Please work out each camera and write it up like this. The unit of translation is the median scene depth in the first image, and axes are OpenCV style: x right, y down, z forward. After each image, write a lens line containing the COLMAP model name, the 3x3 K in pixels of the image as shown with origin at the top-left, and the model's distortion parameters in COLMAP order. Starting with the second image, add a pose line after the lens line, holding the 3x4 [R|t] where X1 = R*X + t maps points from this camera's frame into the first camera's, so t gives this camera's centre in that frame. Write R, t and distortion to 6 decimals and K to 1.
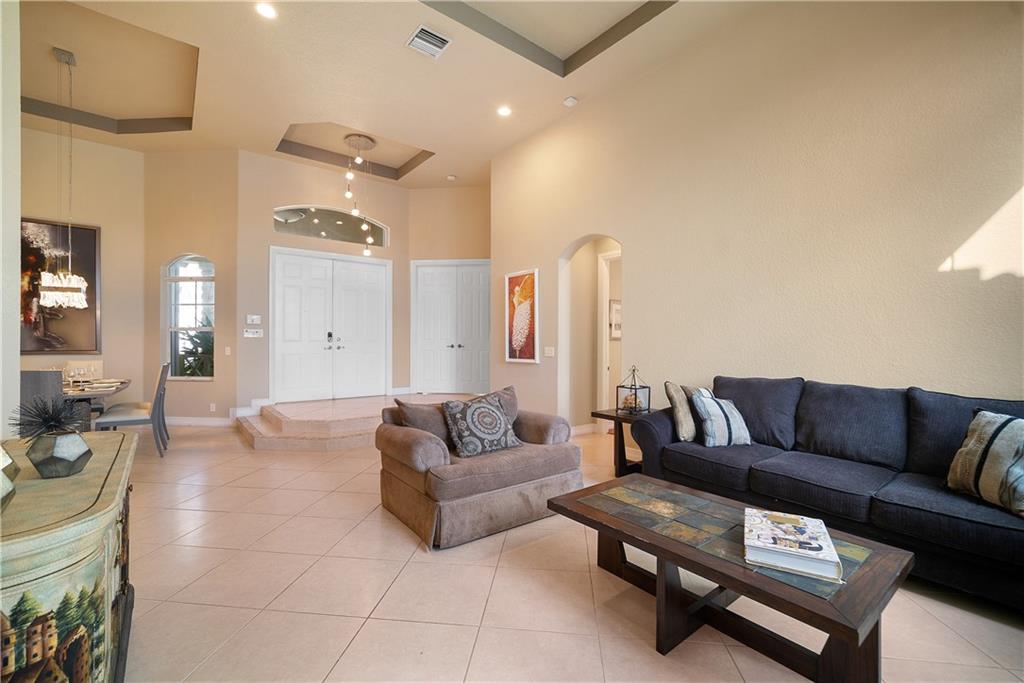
lens RADIAL K [[431.8, 0, 534.9], [0, 431.8, 343.2], [0, 0, 1]] dist [-0.015623, 0.003046]
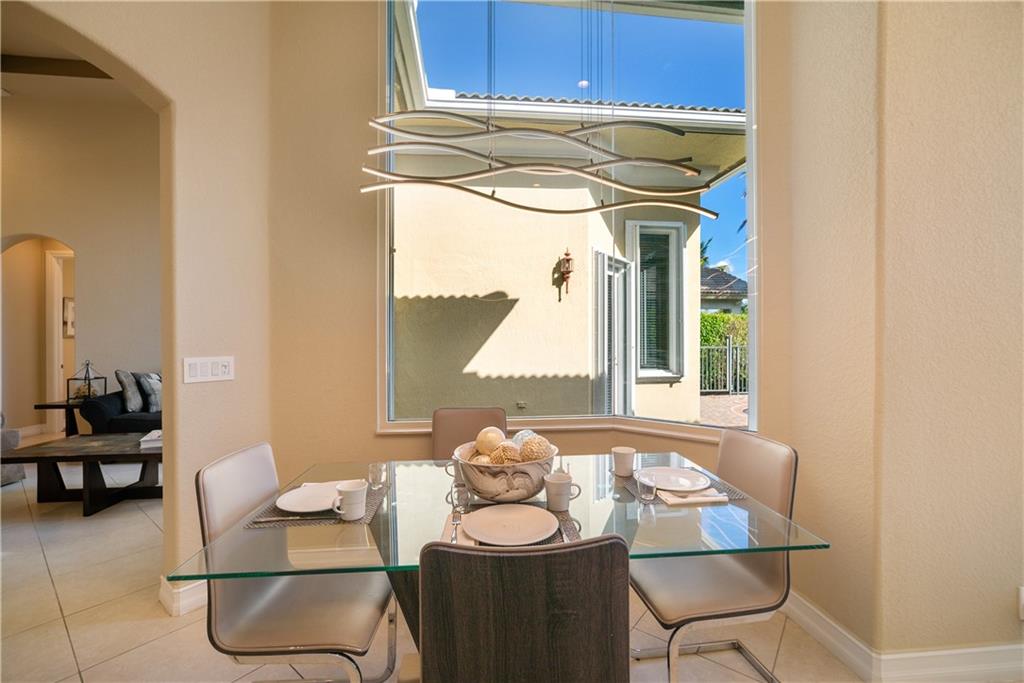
lens RADIAL K [[431.8, 0, 515.6], [0, 431.8, 338.8], [0, 0, 1]] dist [-0.015623, 0.003046]
pose [[0.571707, -0.008775, 0.820411, -0.055534], [0.008068, 0.999955, 0.005073, -0.002138], [-0.820418, 0.003719, 0.571752, -0.625947]]
